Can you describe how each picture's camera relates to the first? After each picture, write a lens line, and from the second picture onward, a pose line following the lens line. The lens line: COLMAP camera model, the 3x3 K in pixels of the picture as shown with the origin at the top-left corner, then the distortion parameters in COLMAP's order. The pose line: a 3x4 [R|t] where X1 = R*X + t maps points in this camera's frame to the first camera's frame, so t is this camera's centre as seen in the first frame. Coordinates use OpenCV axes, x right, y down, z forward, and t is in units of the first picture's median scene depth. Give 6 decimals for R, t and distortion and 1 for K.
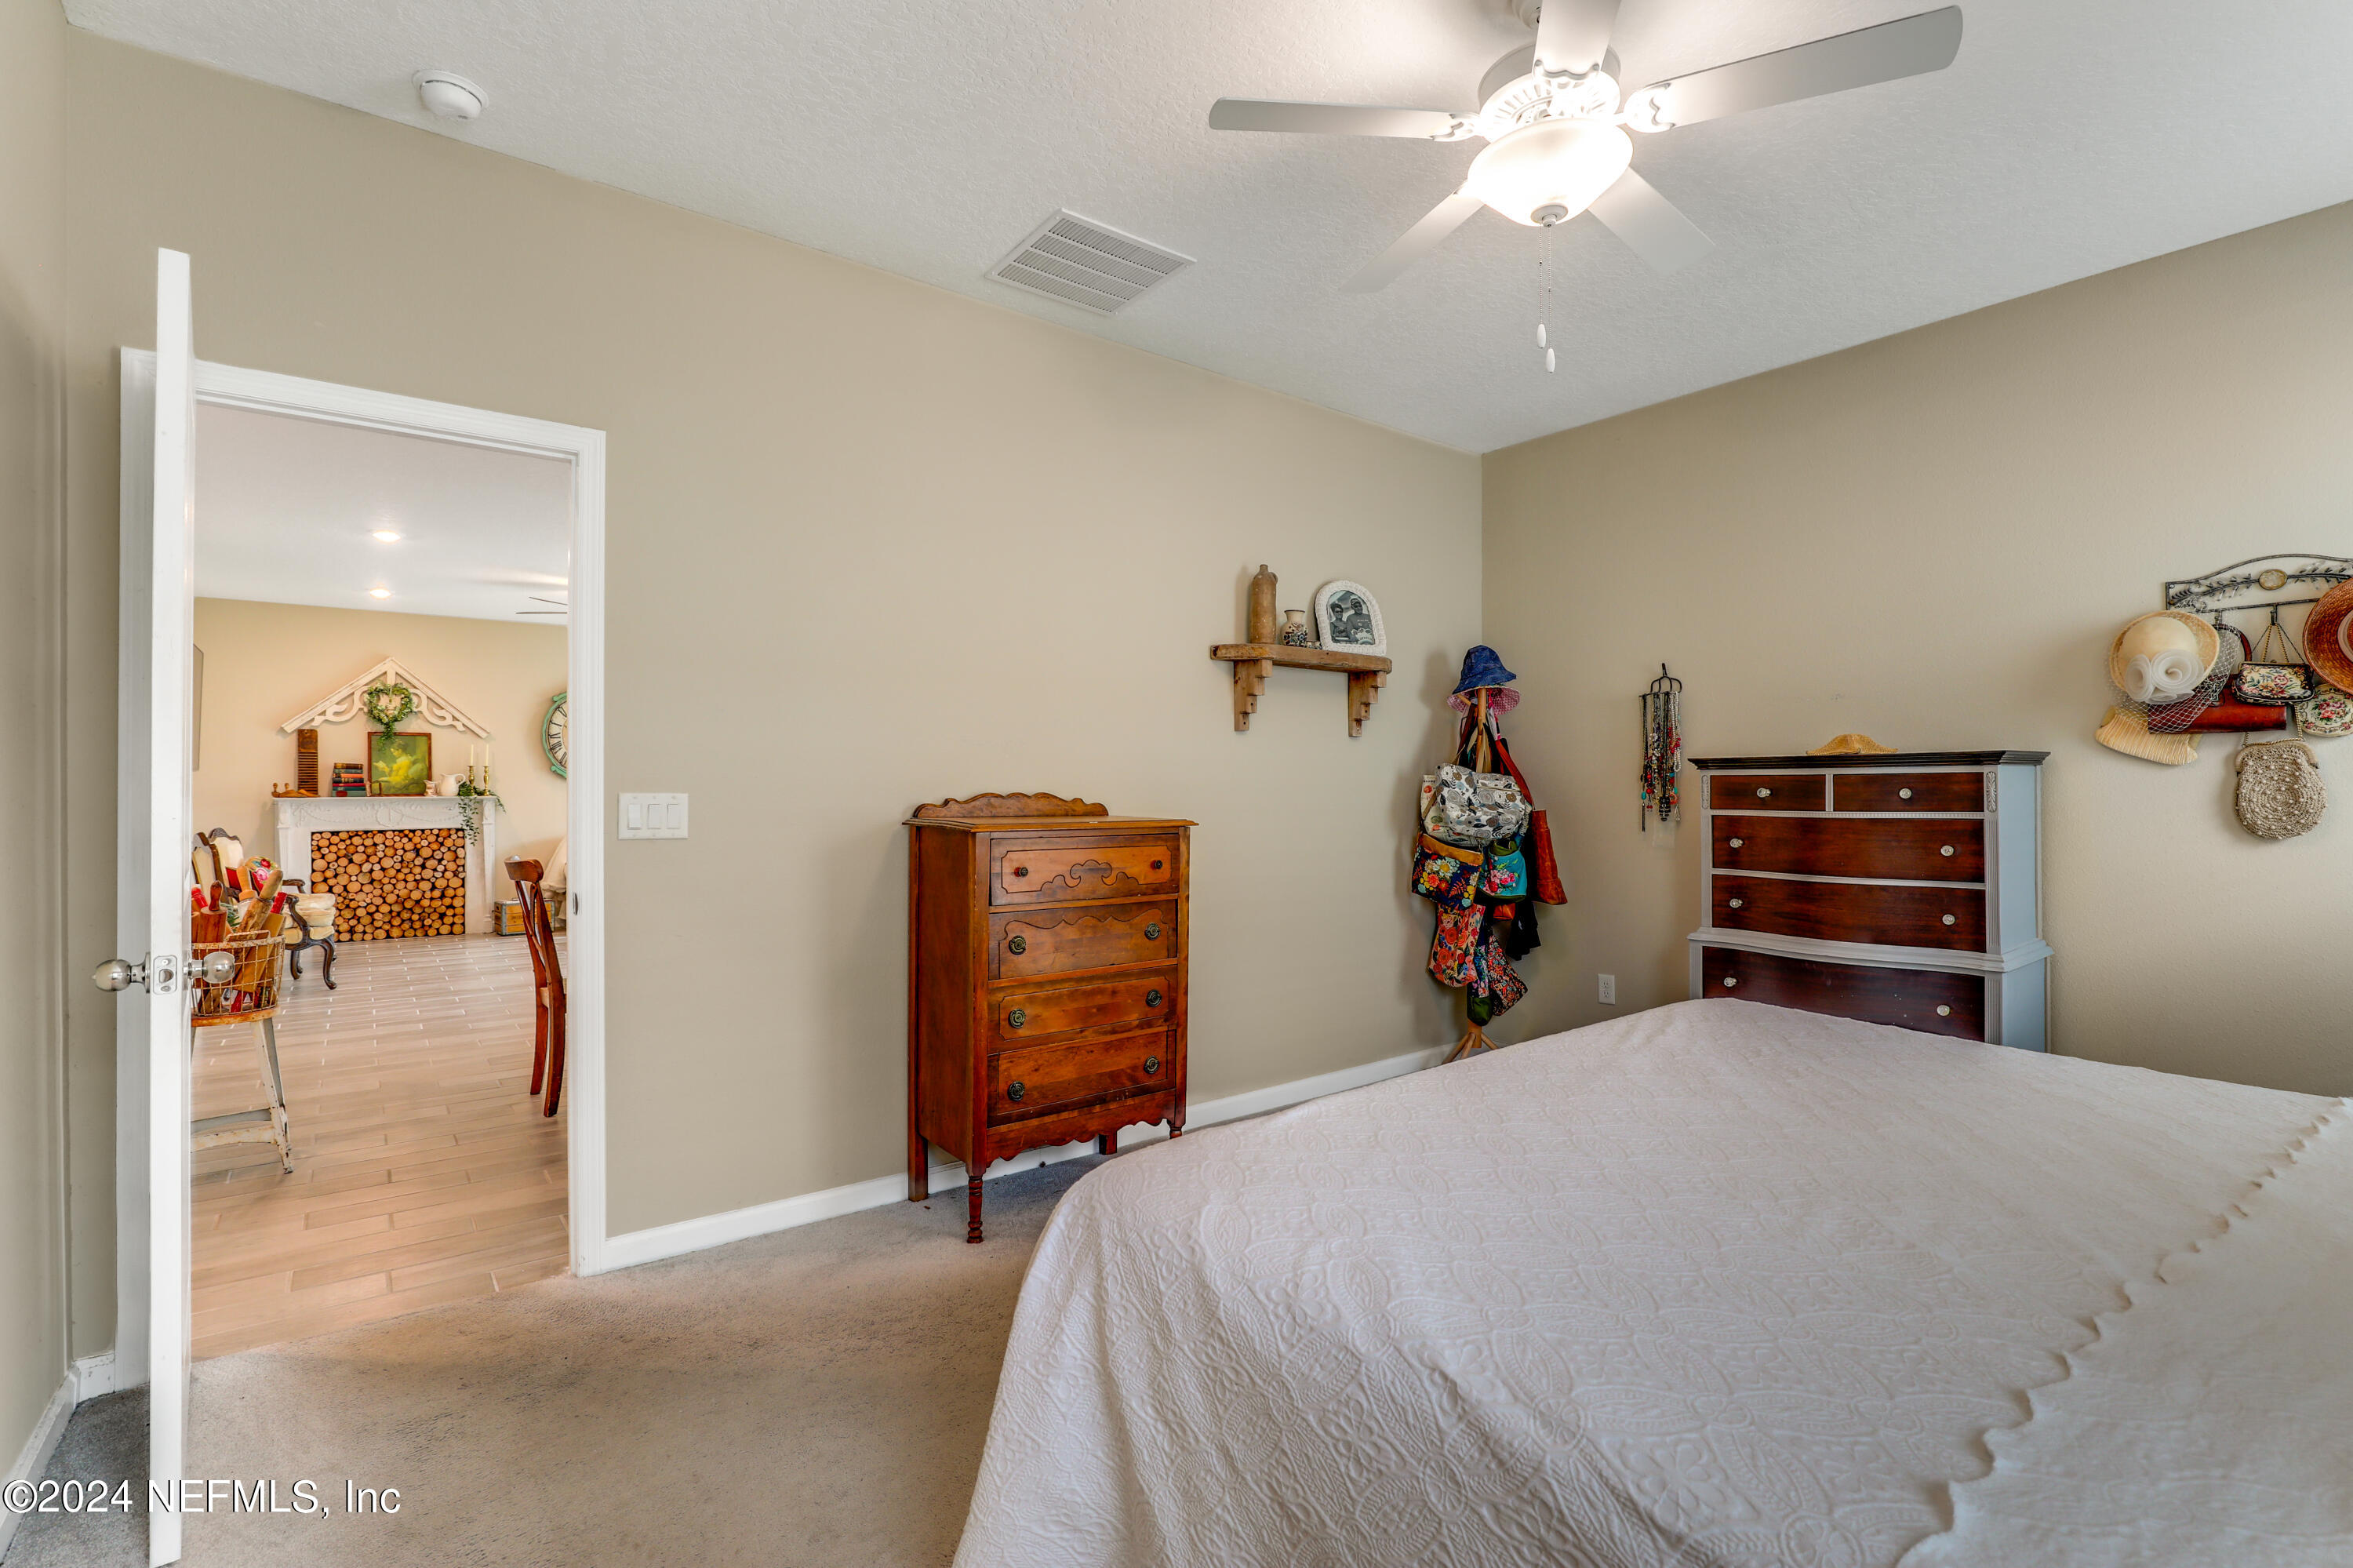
lens RADIAL K [[1071.1, 0, 1187.1], [0, 1071.1, 784.7], [0, 0, 1]] dist [-0.031376, 0.008481]
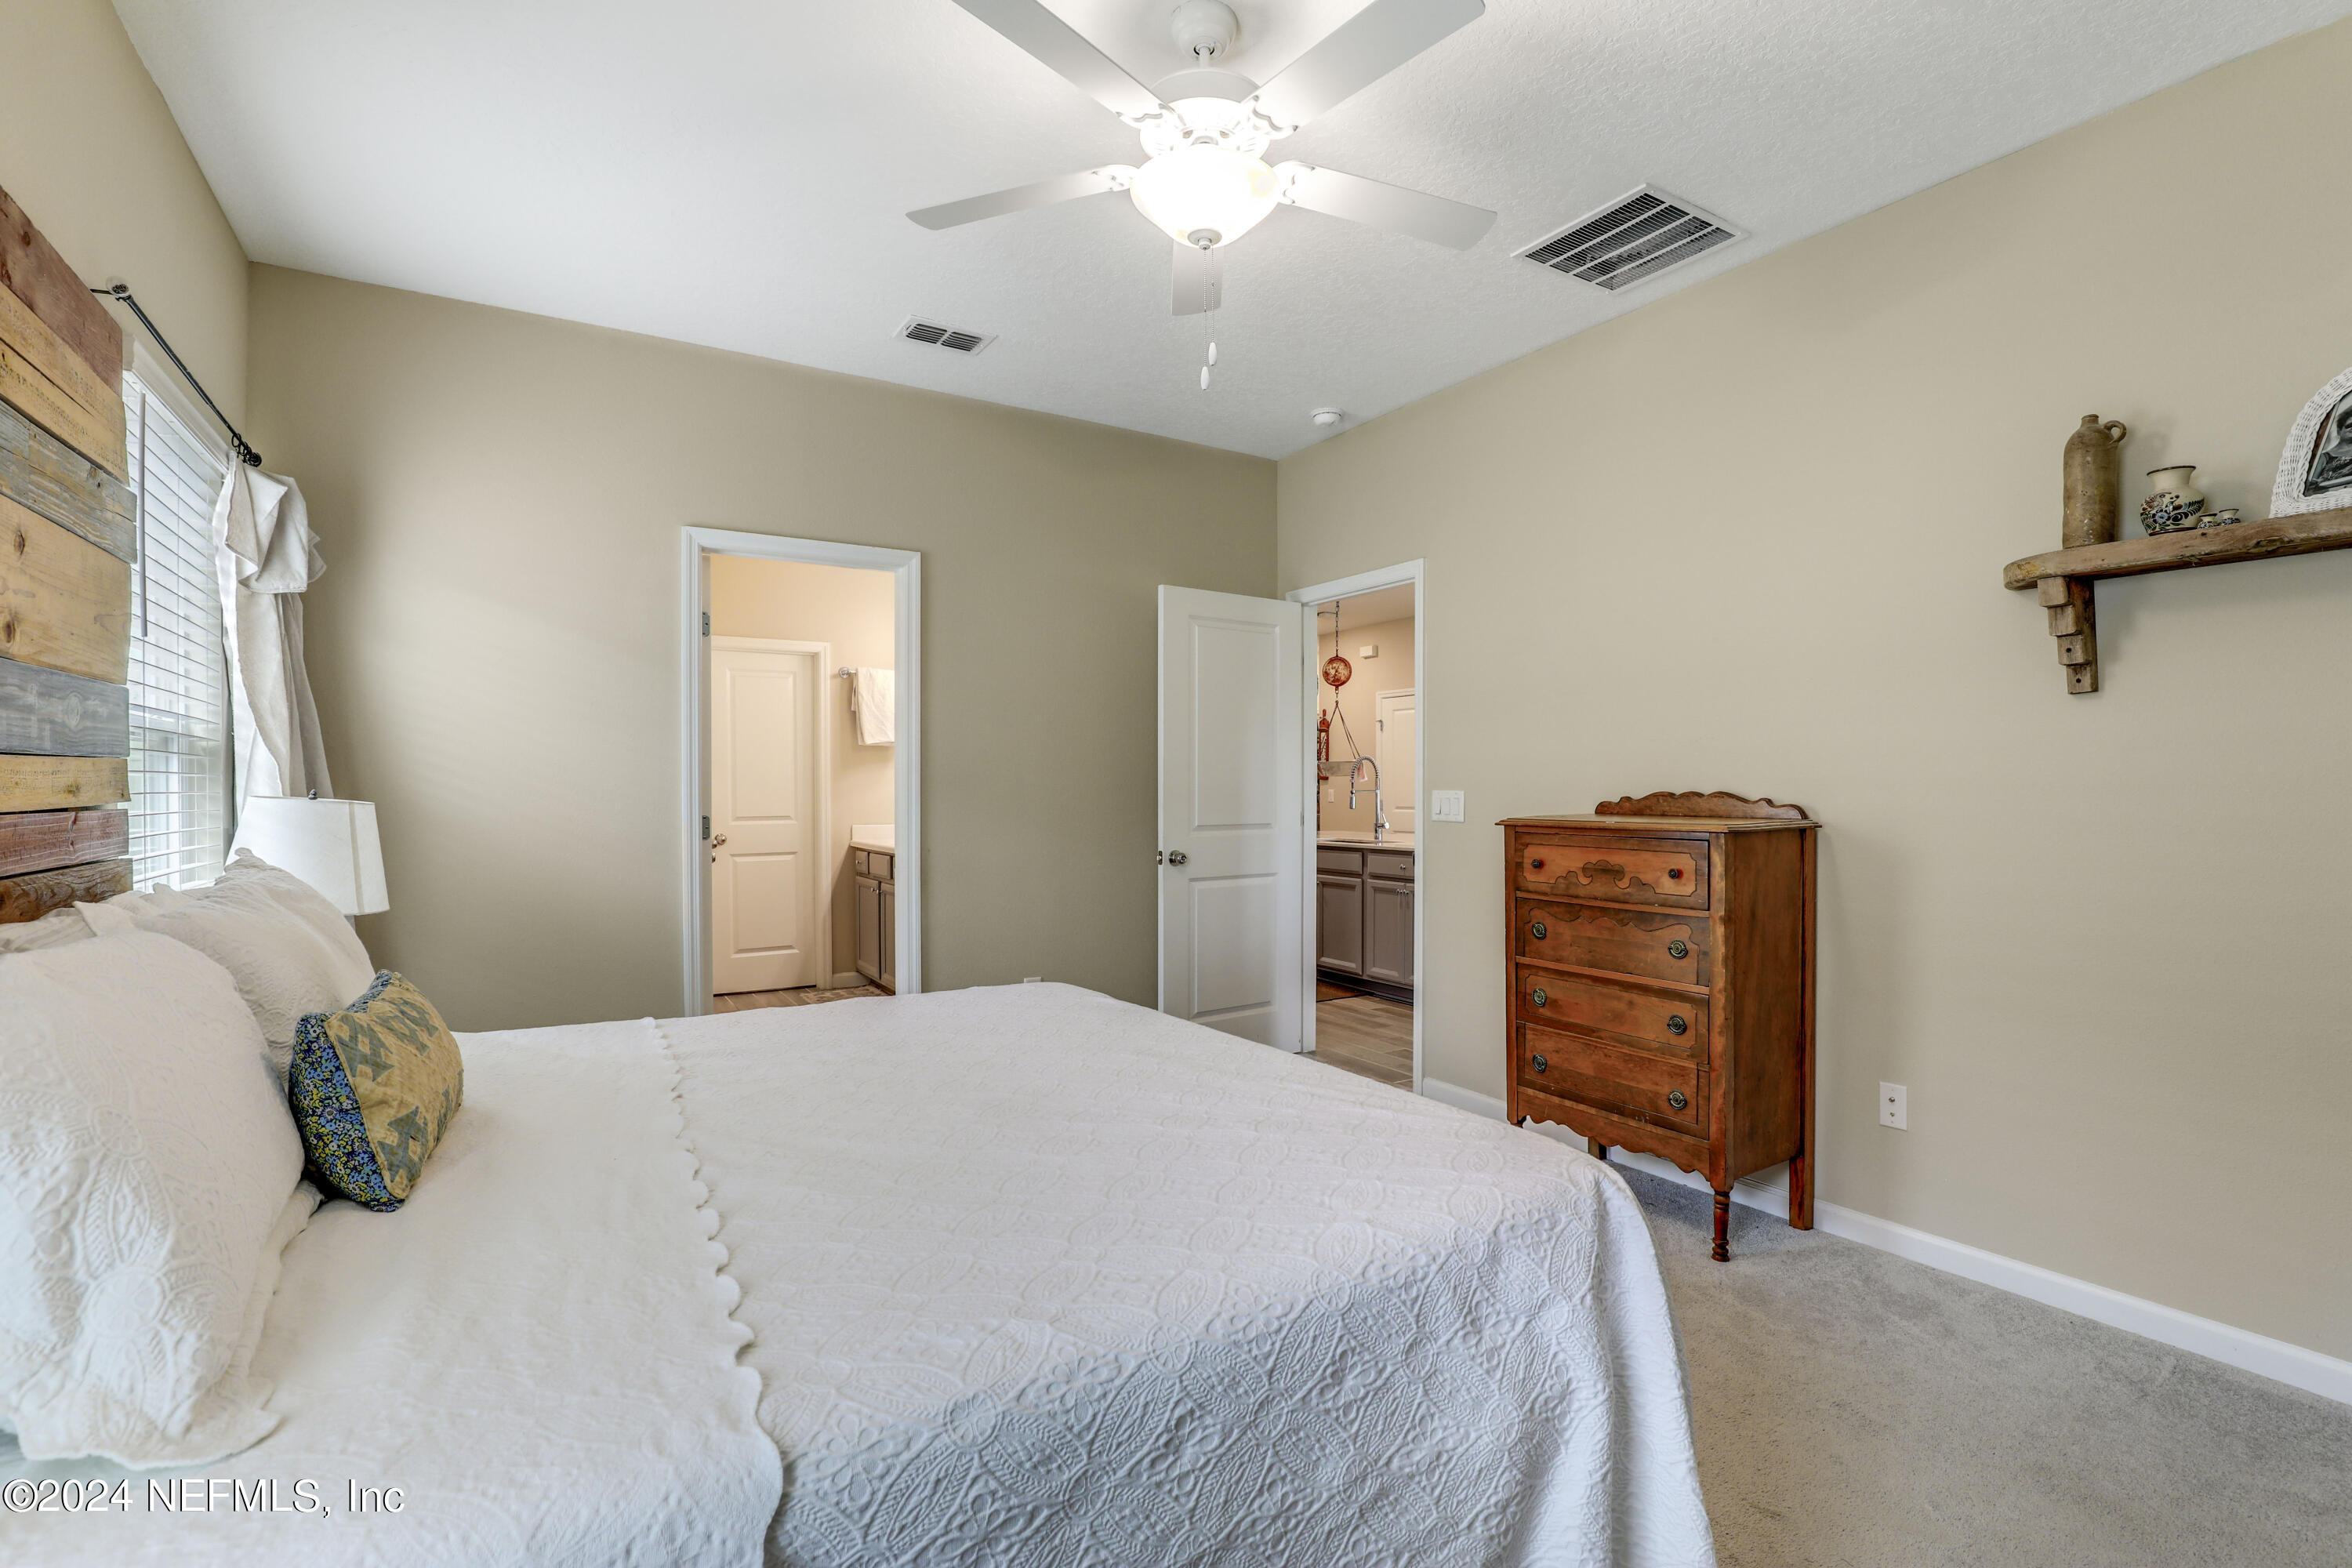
lens RADIAL K [[1076.2, 0, 1195.4], [0, 1076.2, 792.5], [0, 0, 1]] dist [-0.035308, 0.008398]
pose [[-0.109056, 0.004958, -0.994023, 0.882818], [0.005552, 0.999975, 0.004378, 0.001624], [0.994020, -0.005041, -0.109081, 0.698690]]
